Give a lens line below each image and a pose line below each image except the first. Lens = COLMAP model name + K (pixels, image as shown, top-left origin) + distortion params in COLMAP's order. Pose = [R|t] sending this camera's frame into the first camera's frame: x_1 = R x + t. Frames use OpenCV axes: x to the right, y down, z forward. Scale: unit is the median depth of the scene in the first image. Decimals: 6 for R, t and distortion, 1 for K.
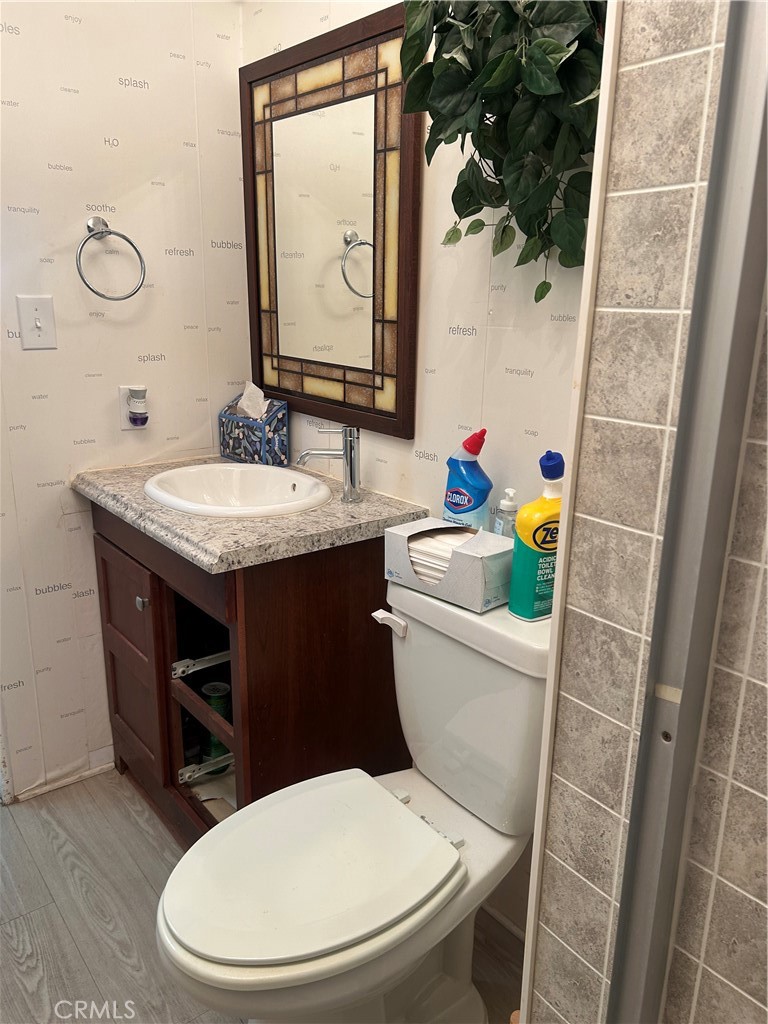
lens RADIAL K [[776.5, 0, 381.4], [0, 776.5, 516.6], [0, 0, 1]] dist [0.045178, -0.053142]
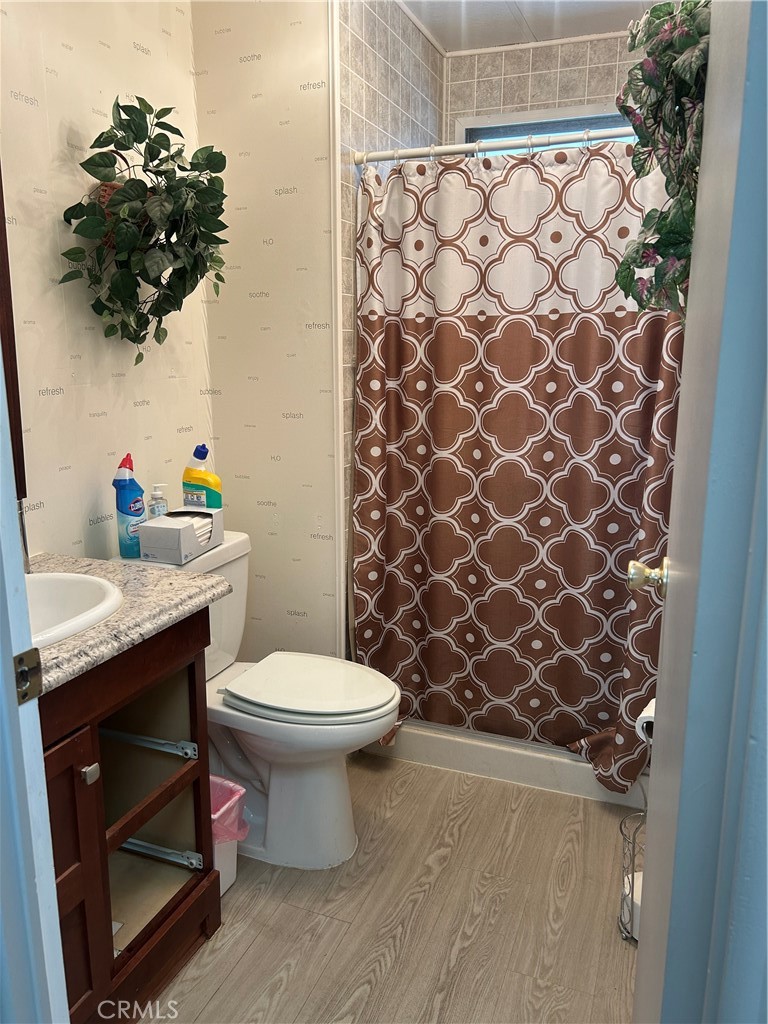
lens RADIAL K [[776.5, 0, 381.4], [0, 776.5, 516.6], [0, 0, 1]] dist [0.045178, -0.053142]
pose [[-0.506063, -0.204231, 0.837968, -1.238439], [0.228824, 0.904953, 0.358747, -0.388589], [-0.831589, 0.373296, -0.411230, 1.165372]]
